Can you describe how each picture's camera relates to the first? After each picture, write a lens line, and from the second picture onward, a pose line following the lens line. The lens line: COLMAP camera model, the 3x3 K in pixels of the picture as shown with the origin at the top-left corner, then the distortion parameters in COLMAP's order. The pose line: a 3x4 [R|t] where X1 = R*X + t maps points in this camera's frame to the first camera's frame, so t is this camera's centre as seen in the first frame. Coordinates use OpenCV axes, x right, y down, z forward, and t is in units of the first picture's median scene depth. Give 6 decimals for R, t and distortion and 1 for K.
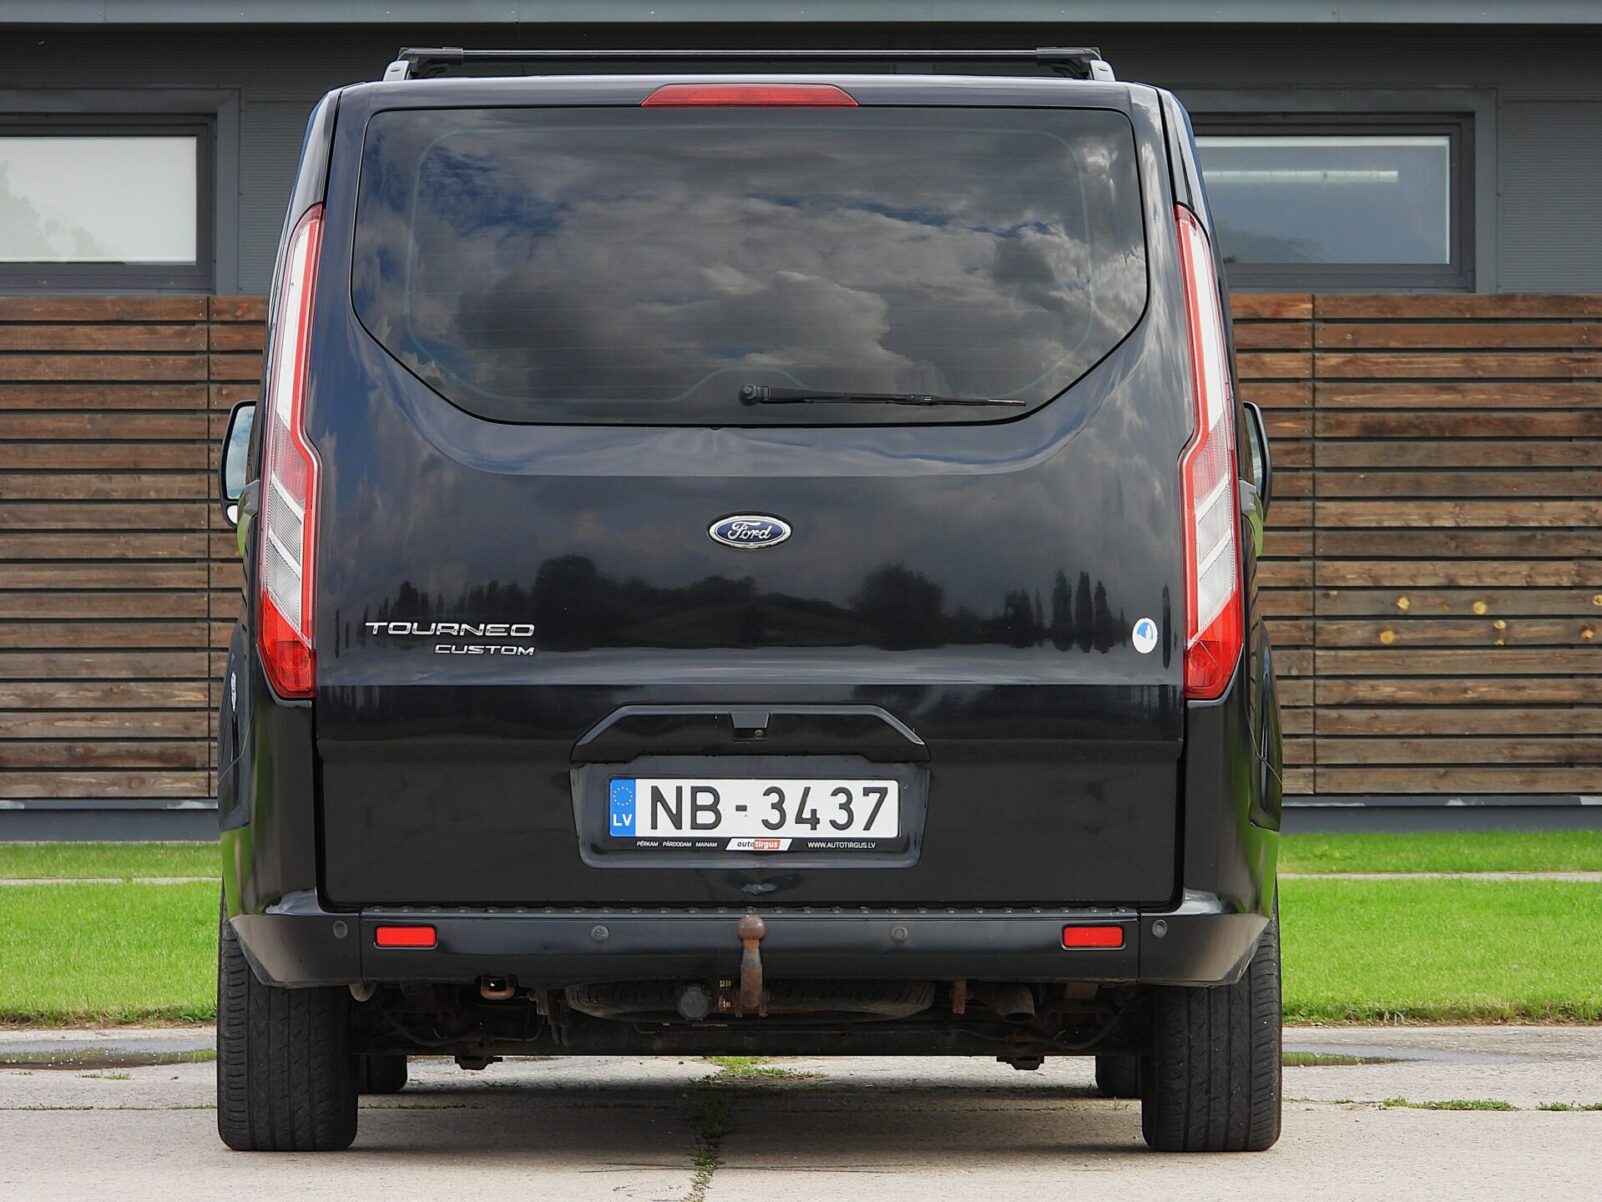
lens RADIAL K [[9059.3, 0, 801.0], [0, 9059.3, 601.0], [0, 0, 1]] dist [-0.157459, 7.027748]
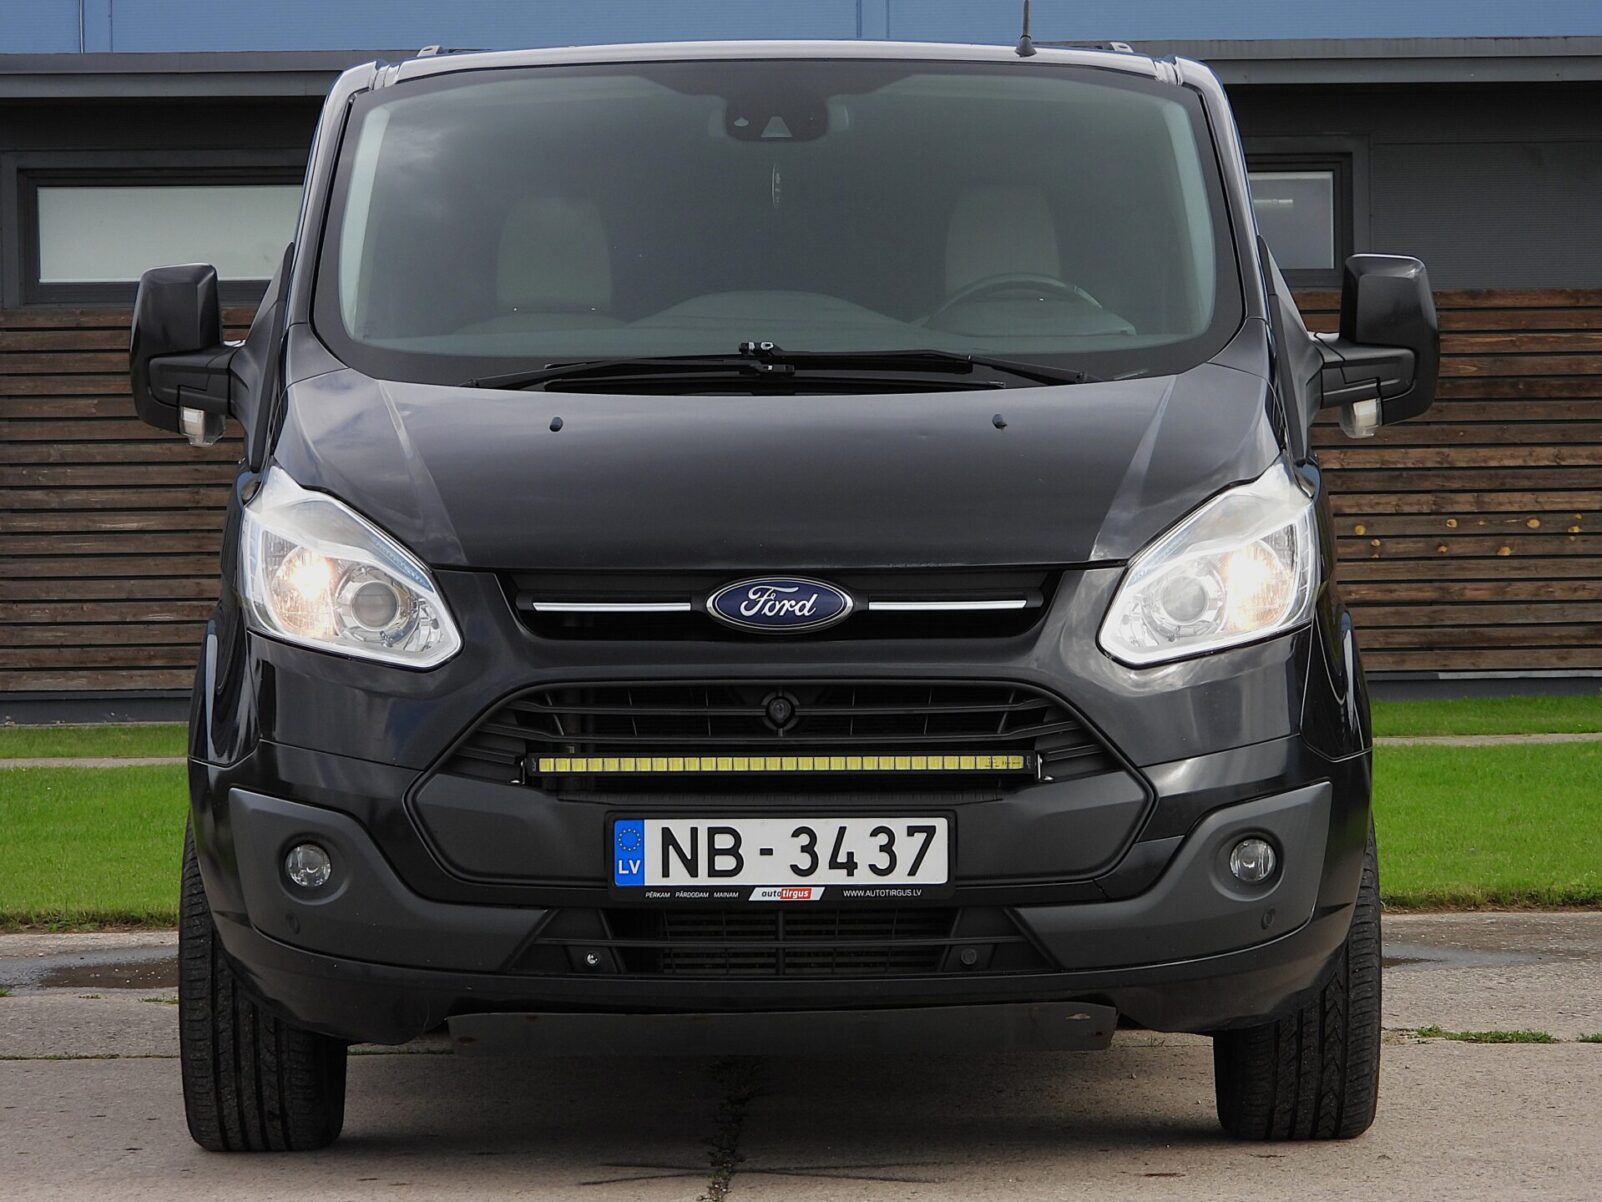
lens RADIAL K [[5925.4, 0, 801.0], [0, 5925.4, 601.0], [0, 0, 1]] dist [-0.036599, -0.110856]
pose [[0.999899, -0.011969, -0.007660, 0.000318], [0.012064, 0.999848, 0.012576, -0.000746], [0.007509, -0.012667, 0.999892, 0.140297]]
